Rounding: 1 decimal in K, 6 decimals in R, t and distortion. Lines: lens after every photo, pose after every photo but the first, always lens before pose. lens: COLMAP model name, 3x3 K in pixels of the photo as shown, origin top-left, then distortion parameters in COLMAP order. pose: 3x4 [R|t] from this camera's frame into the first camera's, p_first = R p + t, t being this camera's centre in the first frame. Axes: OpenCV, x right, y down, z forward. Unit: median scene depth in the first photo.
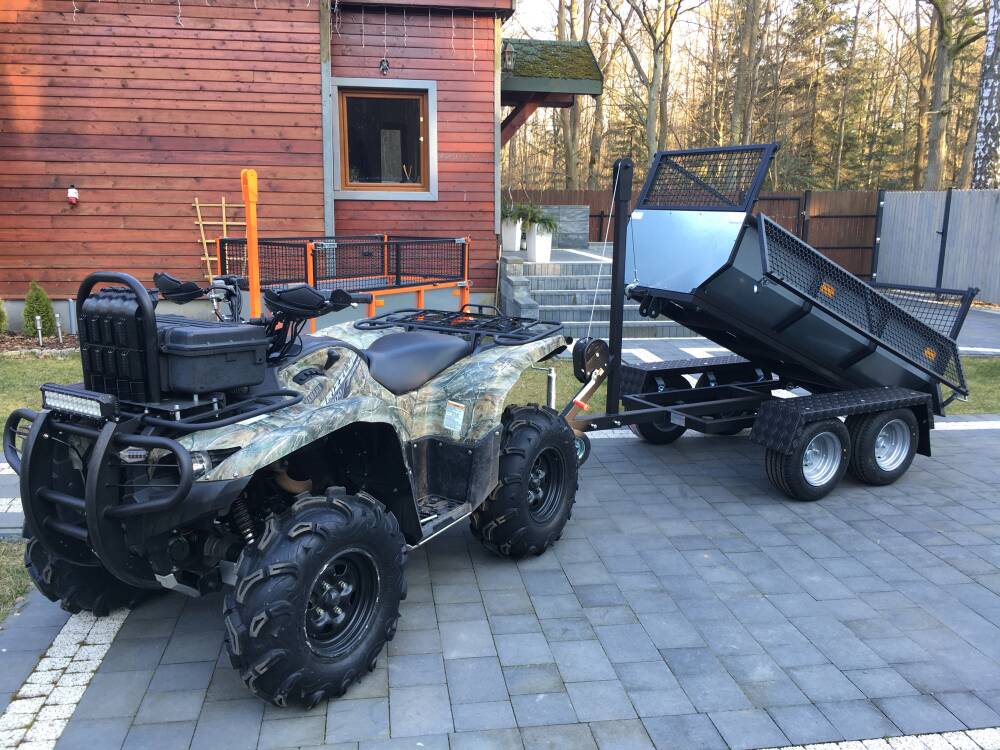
lens RADIAL K [[844.1, 0, 501.8], [0, 844.1, 378.1], [0, 0, 1]] dist [0.075398, -0.089410]
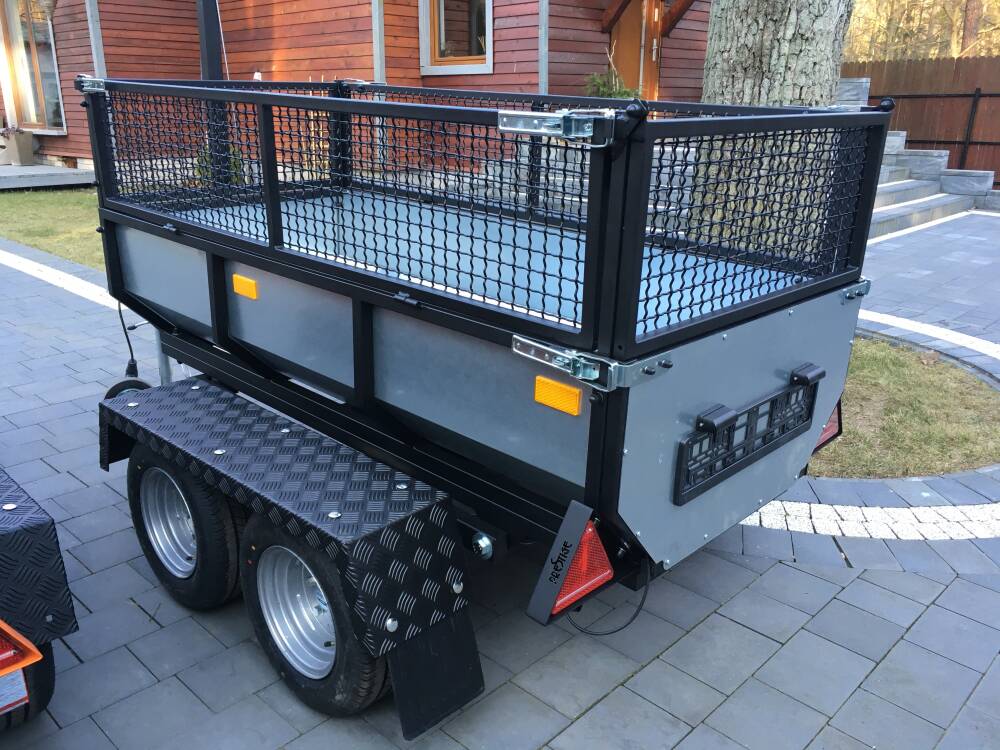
lens RADIAL K [[844.1, 0, 501.8], [0, 844.1, 378.1], [0, 0, 1]] dist [0.075398, -0.089410]
pose [[0.599362, 0.237607, -0.764400, 1.369973], [-0.158368, 0.971253, 0.177730, -0.095553], [0.784656, 0.014531, 0.619762, 0.805453]]
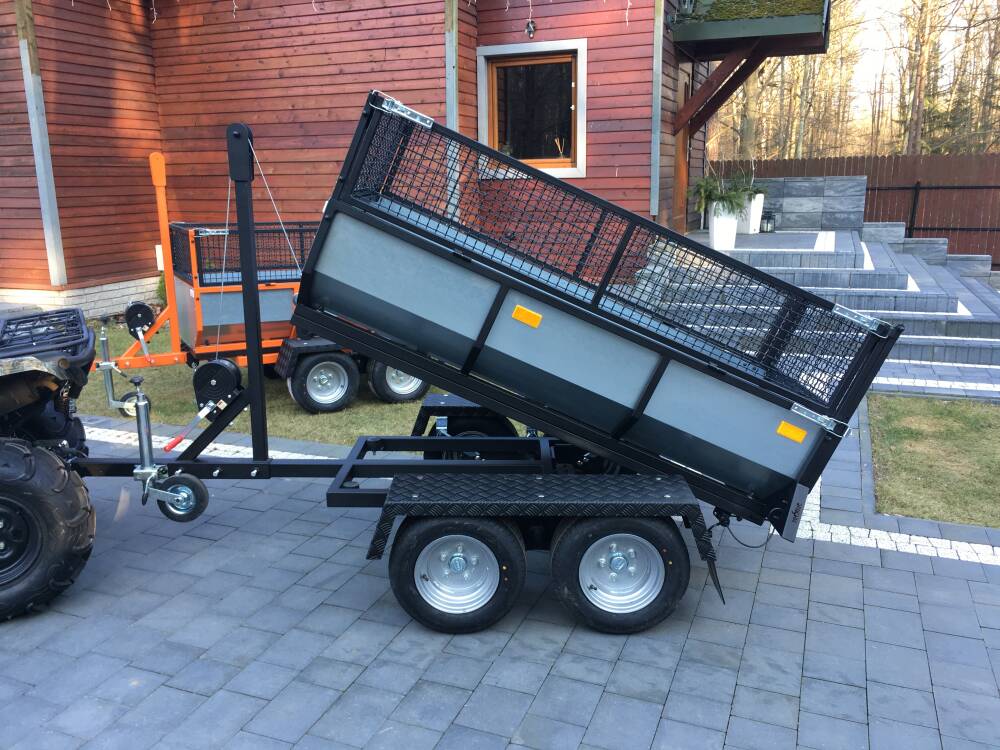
lens RADIAL K [[844.1, 0, 501.8], [0, 844.1, 378.1], [0, 0, 1]] dist [0.075398, -0.089410]
pose [[0.861883, 0.096036, -0.497931, 0.575622], [-0.082272, 0.995376, 0.049572, -0.072528], [0.500389, -0.001759, 0.865799, 0.365973]]
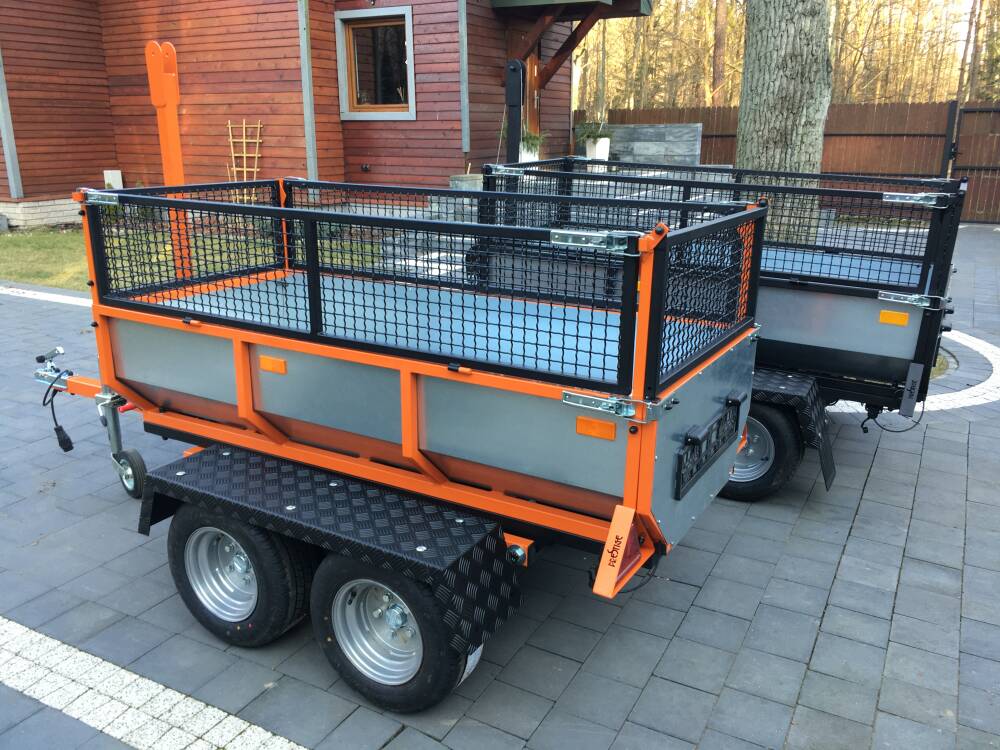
lens RADIAL K [[841.9, 0, 500.6], [0, 841.9, 378.4], [0, 0, 1]] dist [0.073167, -0.080943]
pose [[0.794217, 0.161805, -0.585695, 1.314358], [-0.114361, 0.986472, 0.117448, -0.042641], [0.596776, -0.026298, 0.801977, 0.347281]]
